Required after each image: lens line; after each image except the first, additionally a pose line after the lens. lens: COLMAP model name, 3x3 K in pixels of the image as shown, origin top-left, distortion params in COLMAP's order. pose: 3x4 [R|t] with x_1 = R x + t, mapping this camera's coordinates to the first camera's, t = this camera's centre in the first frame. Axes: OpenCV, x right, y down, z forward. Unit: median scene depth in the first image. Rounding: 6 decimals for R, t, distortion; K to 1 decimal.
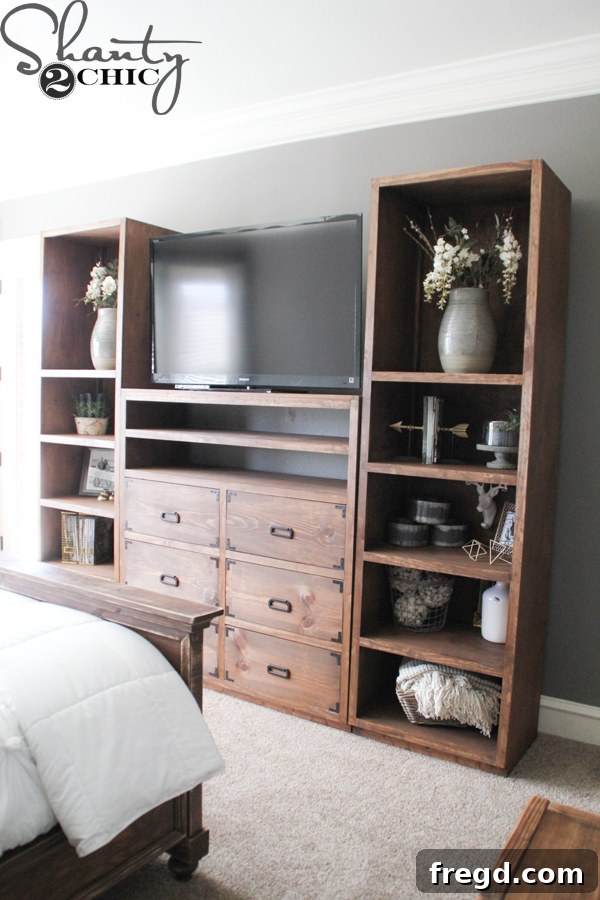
lens RADIAL K [[748.2, 0, 316.5], [0, 748.2, 451.7], [0, 0, 1]] dist [-0.166213, 0.108711]
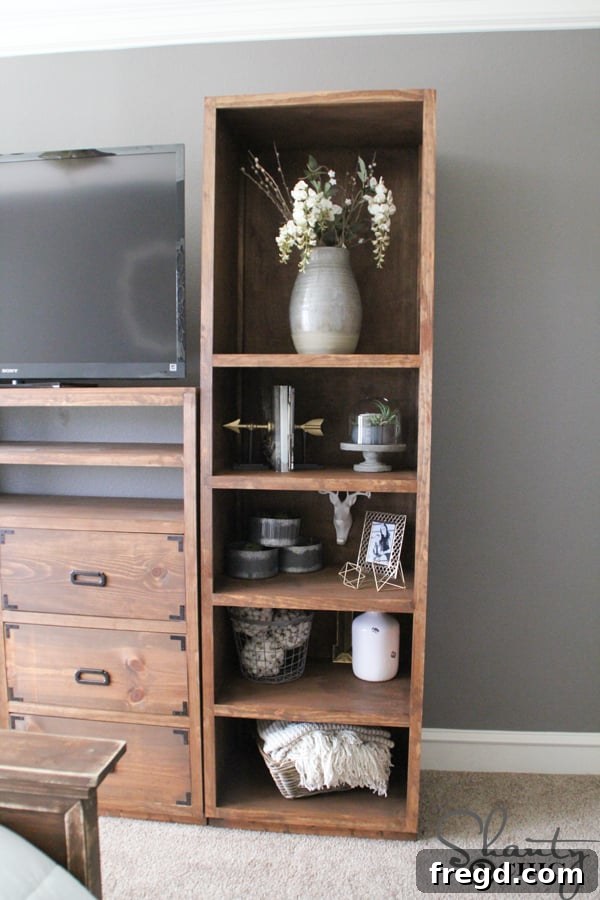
lens RADIAL K [[748.2, 0, 315.4], [0, 748.2, 459.5], [0, 0, 1]] dist [-0.166213, 0.108711]
pose [[0.902898, -0.063648, 0.425116, -0.150335], [0.055836, 0.997964, 0.030824, -0.018779], [-0.426212, -0.004094, 0.904614, 0.270087]]
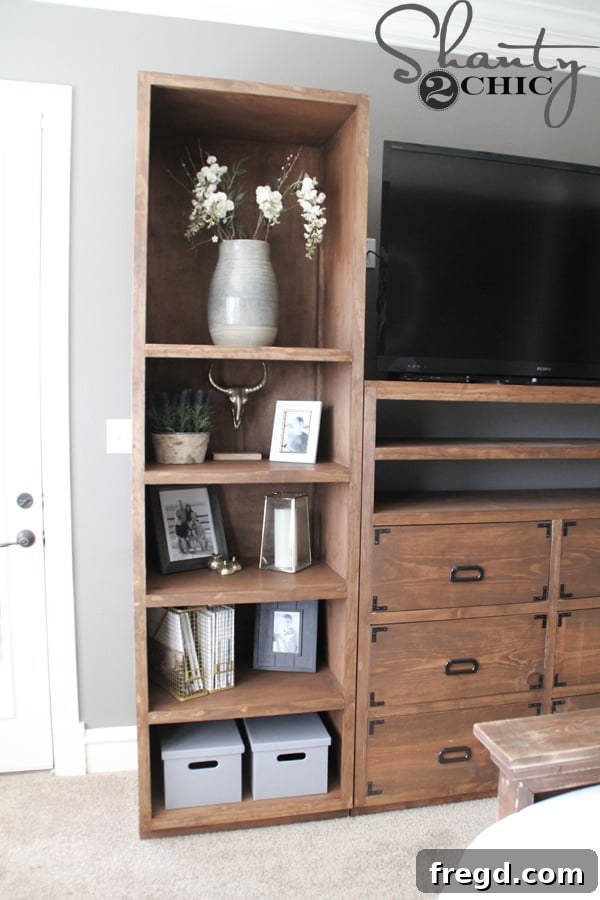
lens RADIAL K [[748.2, 0, 325.5], [0, 748.2, 451.6], [0, 0, 1]] dist [-0.166213, 0.108711]
pose [[0.695377, -0.081526, 0.714006, -0.867750], [0.060630, 0.996658, 0.054751, -0.076017], [-0.716083, 0.005218, 0.697995, 0.723092]]
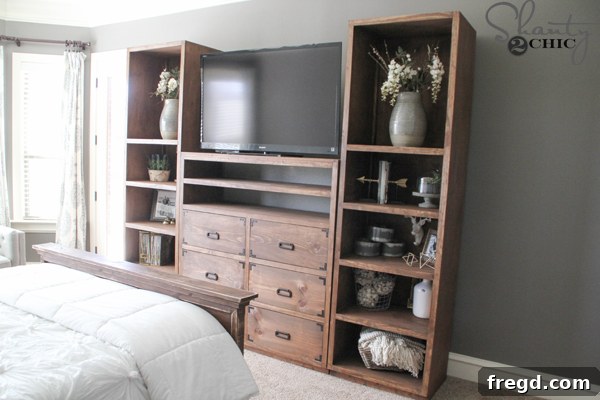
lens RADIAL K [[498.8, 0, 297.9], [0, 498.8, 206.4], [0, 0, 1]] dist [-0.166213, 0.108711]
pose [[0.999823, 0.014928, 0.011447, -0.037053], [-0.015230, 0.999524, 0.026820, -0.003643], [-0.011042, -0.026989, 0.999575, -0.041998]]
